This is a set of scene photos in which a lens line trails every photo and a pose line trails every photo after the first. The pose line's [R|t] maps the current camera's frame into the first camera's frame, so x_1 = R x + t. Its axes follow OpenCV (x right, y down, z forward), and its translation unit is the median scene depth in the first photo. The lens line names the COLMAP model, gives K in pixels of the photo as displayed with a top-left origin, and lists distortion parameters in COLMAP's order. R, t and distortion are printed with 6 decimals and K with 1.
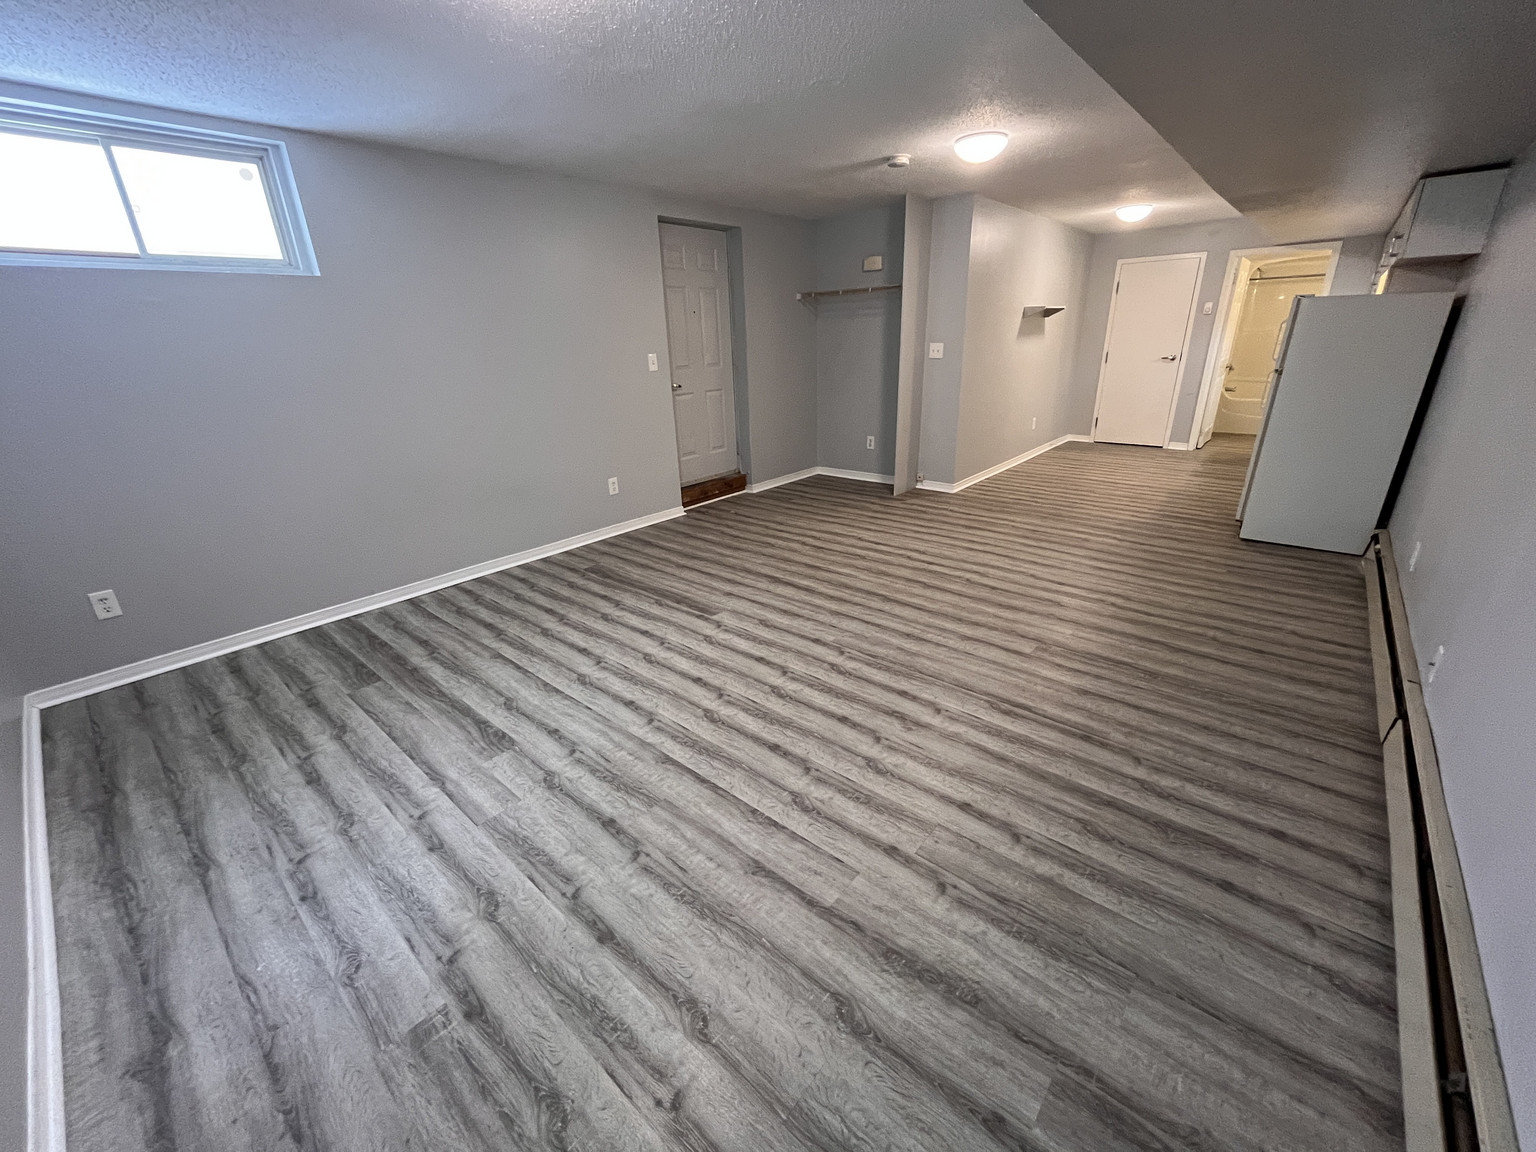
lens RADIAL K [[620.2, 0, 765.8], [0, 620.2, 574.7], [0, 0, 1]] dist [-0.003036, -0.000292]
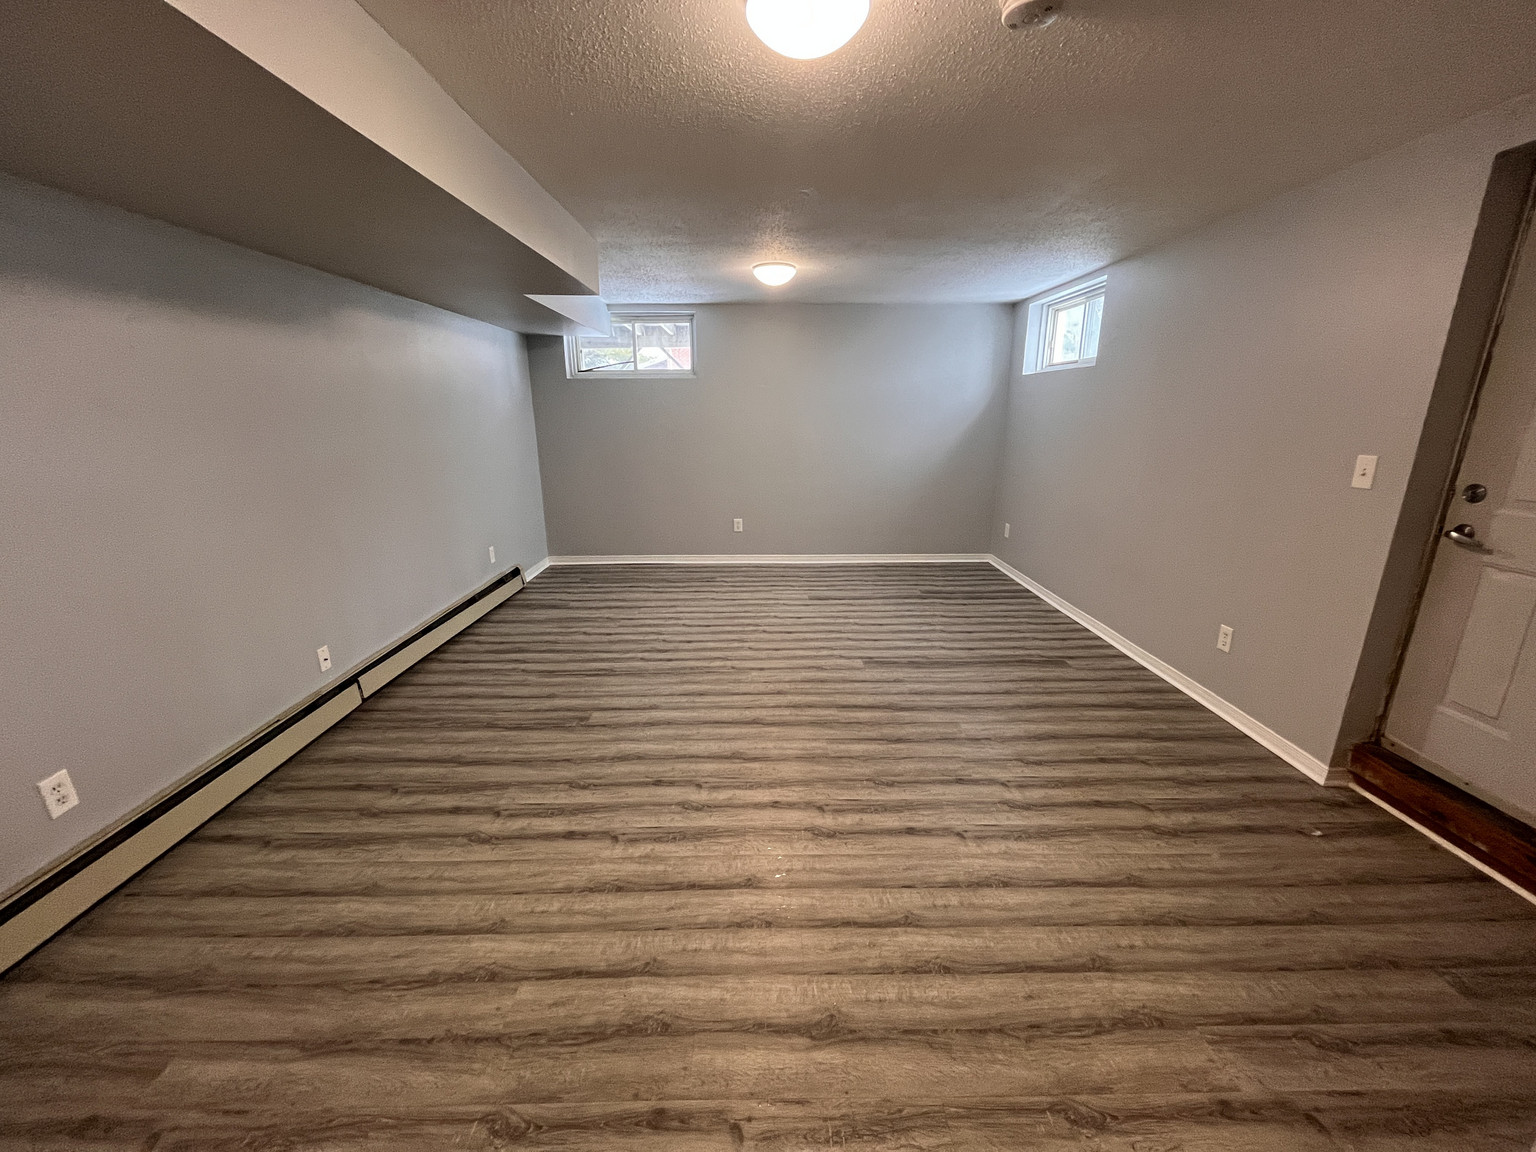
lens RADIAL K [[620.2, 0, 765.7], [0, 620.2, 575.8], [0, 0, 1]] dist [-0.003036, -0.000292]
pose [[-0.750683, 0.204414, -0.628244, 0.765373], [-0.213058, 0.825220, 0.523086, -0.648692], [0.625365, 0.526524, -0.575926, 1.547604]]
